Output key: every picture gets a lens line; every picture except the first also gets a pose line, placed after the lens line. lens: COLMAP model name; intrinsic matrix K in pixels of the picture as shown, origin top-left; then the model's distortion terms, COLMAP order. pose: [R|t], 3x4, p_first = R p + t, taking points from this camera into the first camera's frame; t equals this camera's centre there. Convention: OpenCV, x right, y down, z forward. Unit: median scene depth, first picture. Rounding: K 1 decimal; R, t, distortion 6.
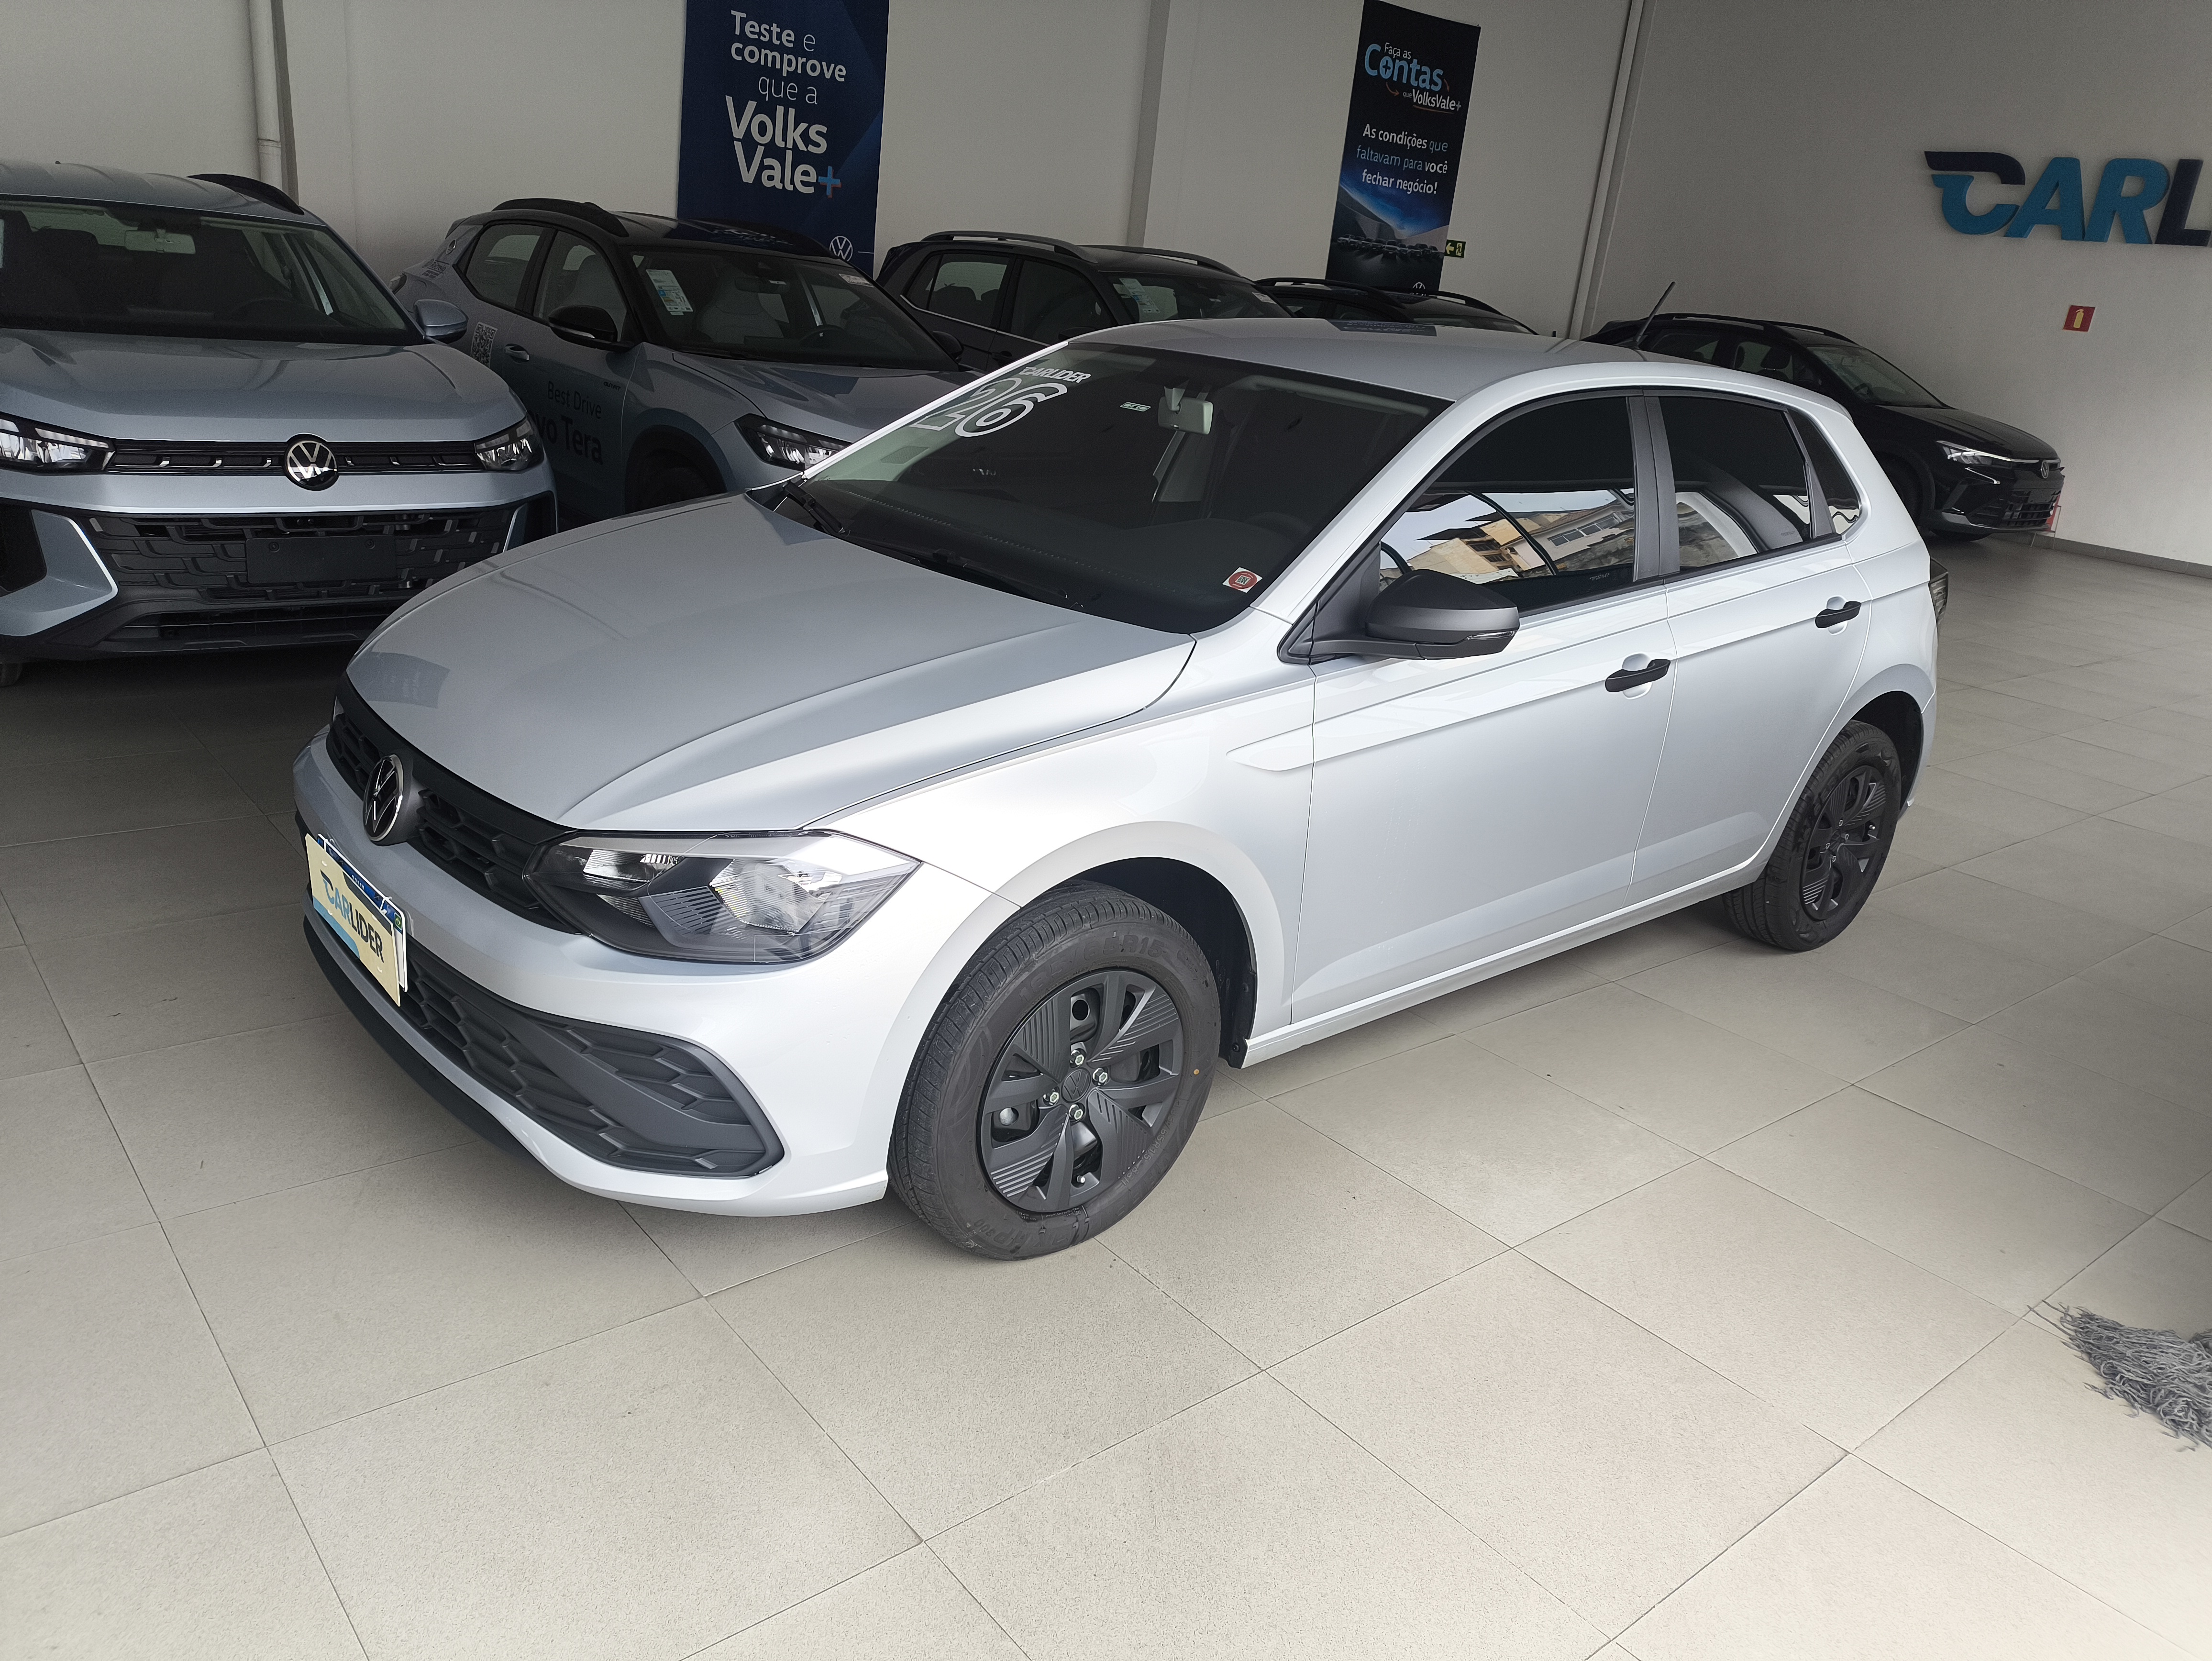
lens RADIAL K [[1656.2, 0, 1111.9], [0, 1656.2, 859.1], [0, 0, 1]] dist [0.033238, -0.000473]
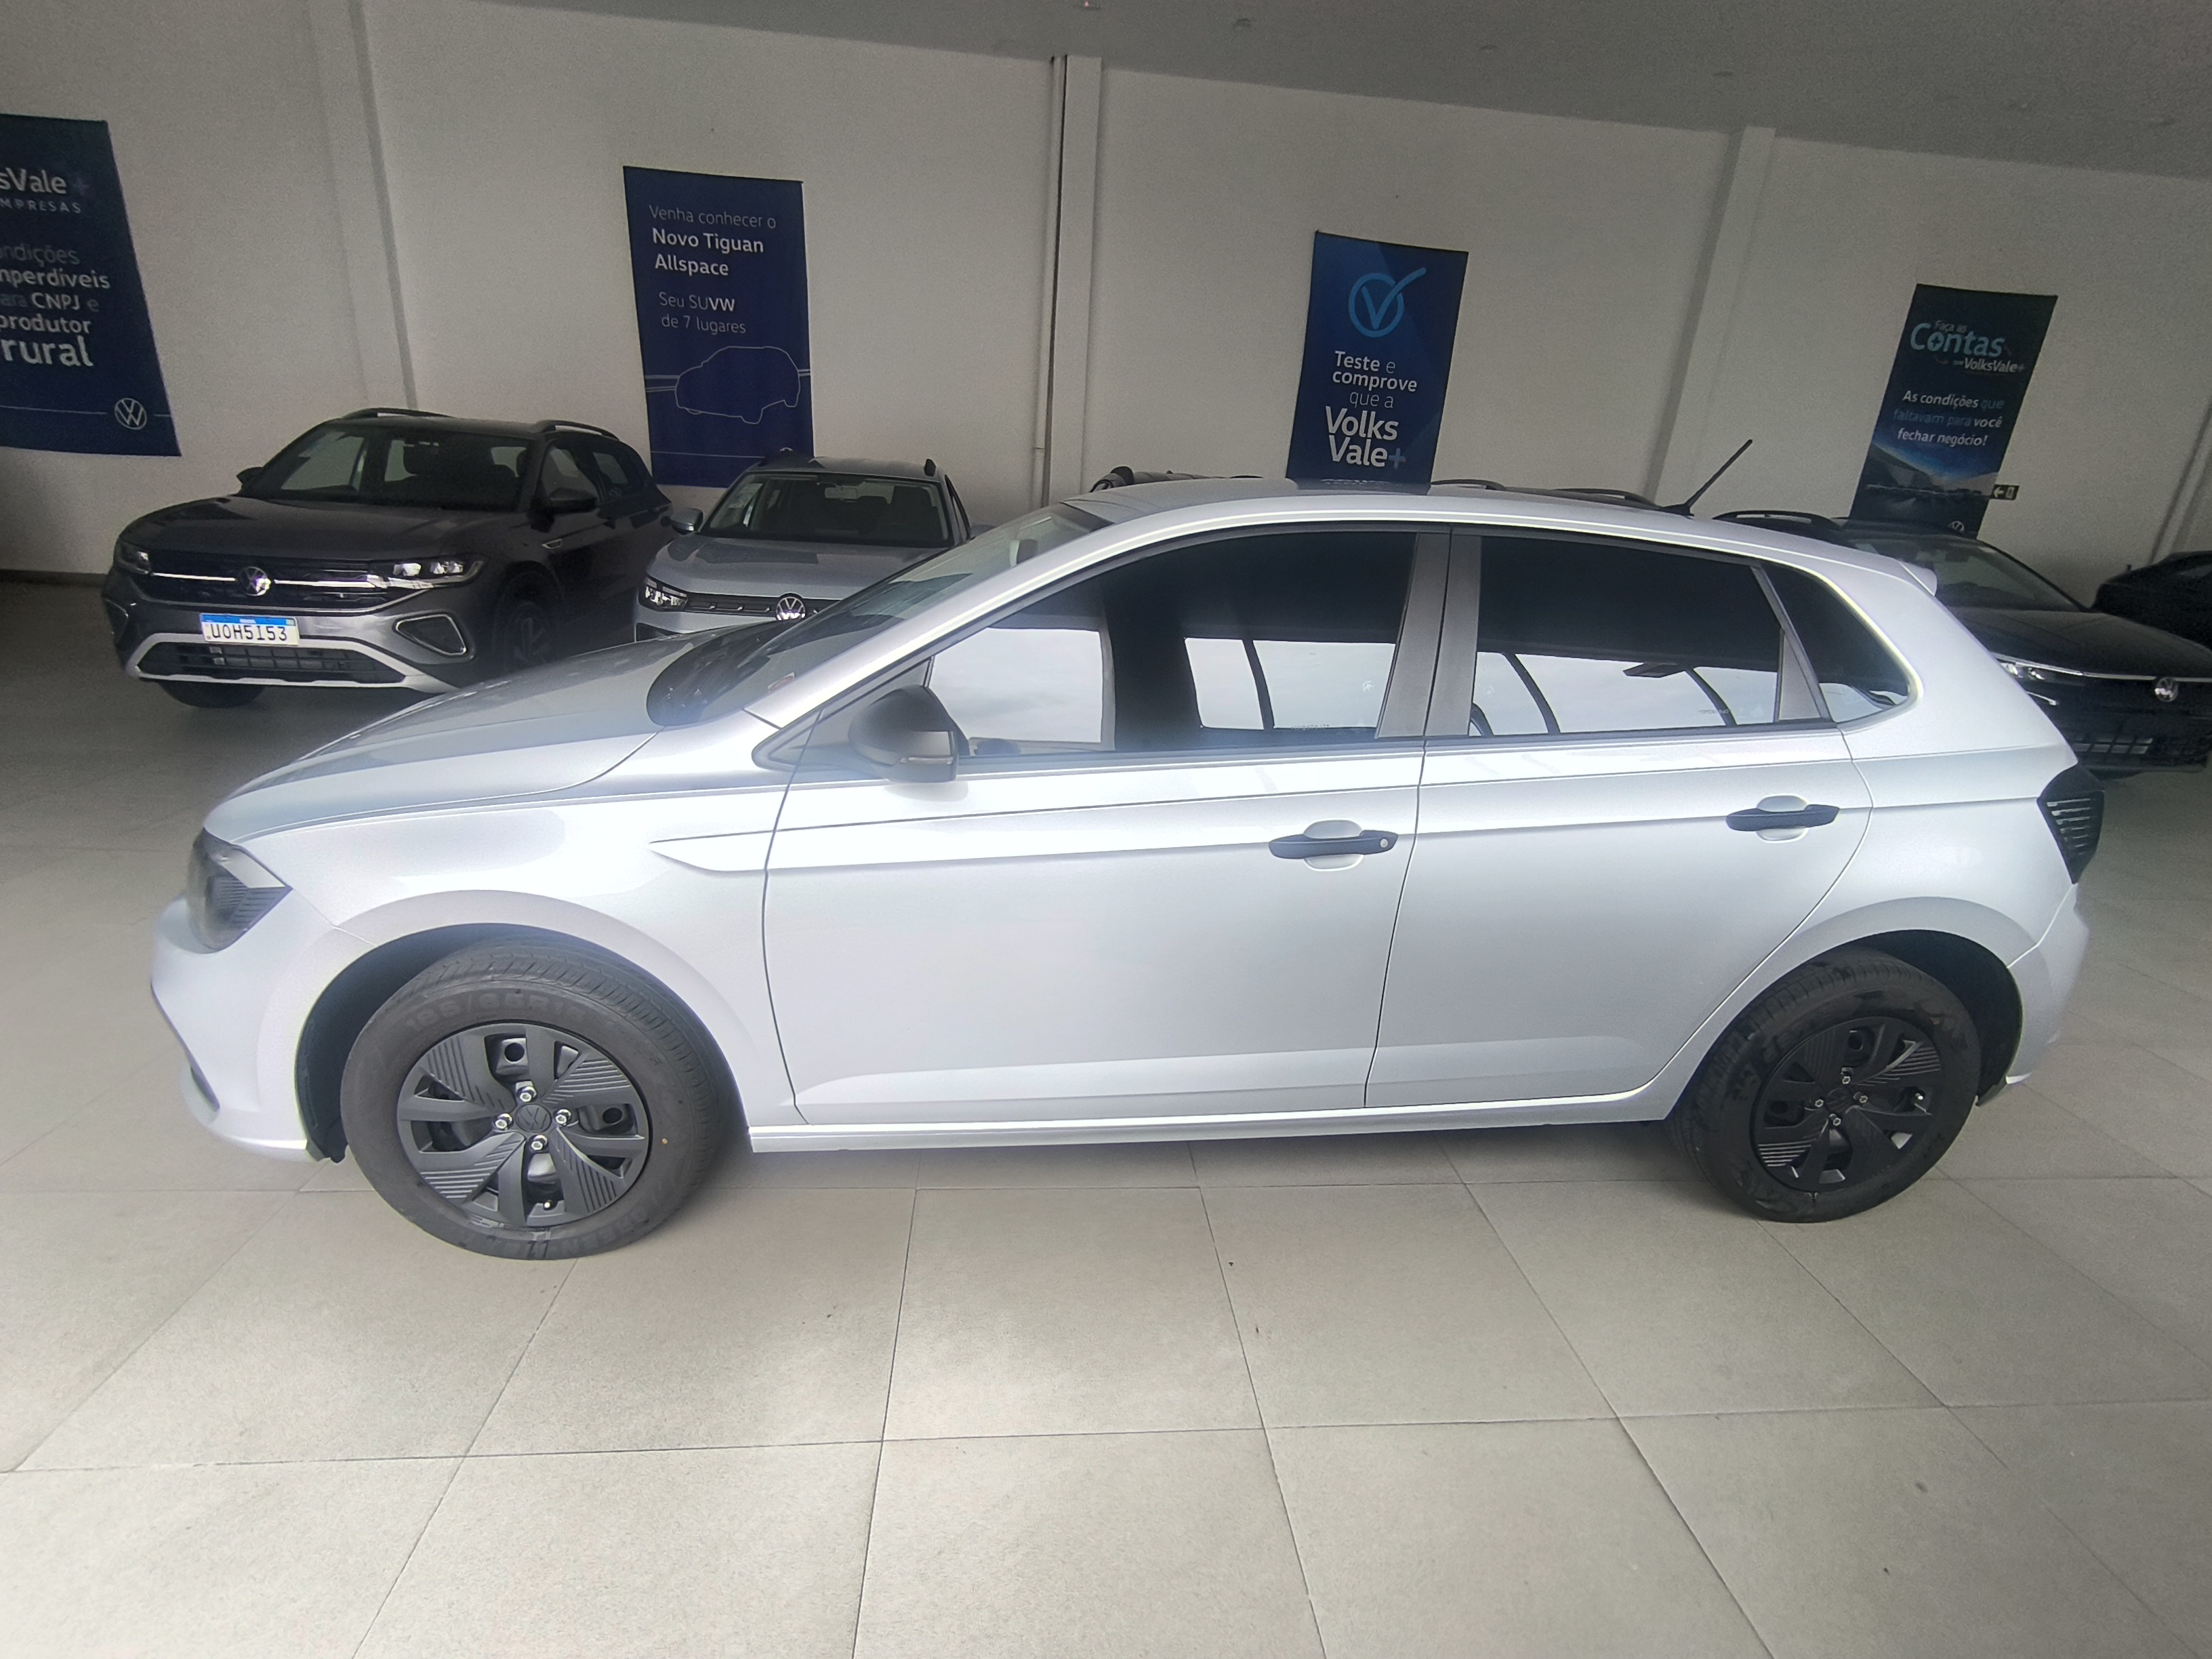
lens RADIAL K [[1022.5, 0, 1106.0], [0, 1022.5, 829.5], [0, 0, 1]] dist [-0.003204, 0.006879]
pose [[0.822357, 0.140101, -0.551454, 0.160907], [-0.178397, 0.983827, -0.016085, -0.027863], [0.540282, 0.111605, 0.834050, 0.154795]]
